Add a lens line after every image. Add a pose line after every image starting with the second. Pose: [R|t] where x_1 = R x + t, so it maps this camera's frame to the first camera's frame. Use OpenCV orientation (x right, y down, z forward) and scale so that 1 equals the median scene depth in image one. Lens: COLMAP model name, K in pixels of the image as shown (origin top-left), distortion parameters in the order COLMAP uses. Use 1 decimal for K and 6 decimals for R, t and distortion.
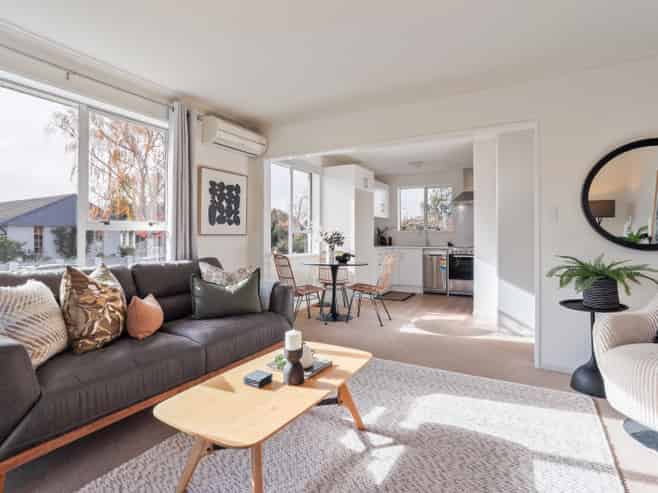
lens RADIAL K [[364.2, 0, 322.5], [0, 364.2, 235.0], [0, 0, 1]] dist [-0.016366, 0.000310]
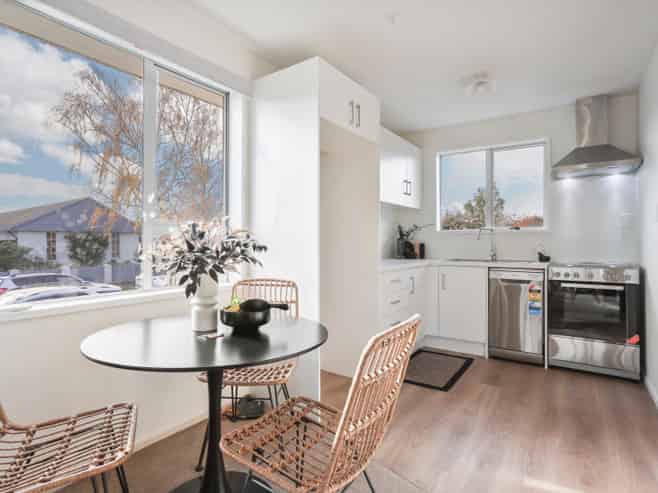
lens RADIAL K [[364.2, 0, 329.0], [0, 364.2, 243.4], [0, 0, 1]] dist [-0.016366, 0.000310]
pose [[0.996410, -0.001206, -0.084646, 0.109296], [0.001731, 0.999980, 0.006128, 0.002785], [0.084637, -0.006252, 0.996392, 0.518521]]
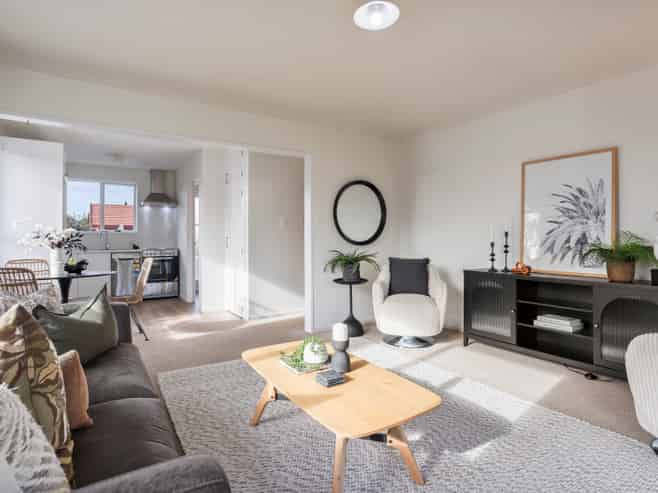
lens RADIAL K [[364.2, 0, 326.7], [0, 364.2, 240.8], [0, 0, 1]] dist [-0.016366, 0.000310]
pose [[0.451776, -0.012179, 0.892048, -0.277115], [0.003520, 0.999923, 0.011869, 0.000795], [-0.892125, -0.002222, 0.451784, 0.143738]]
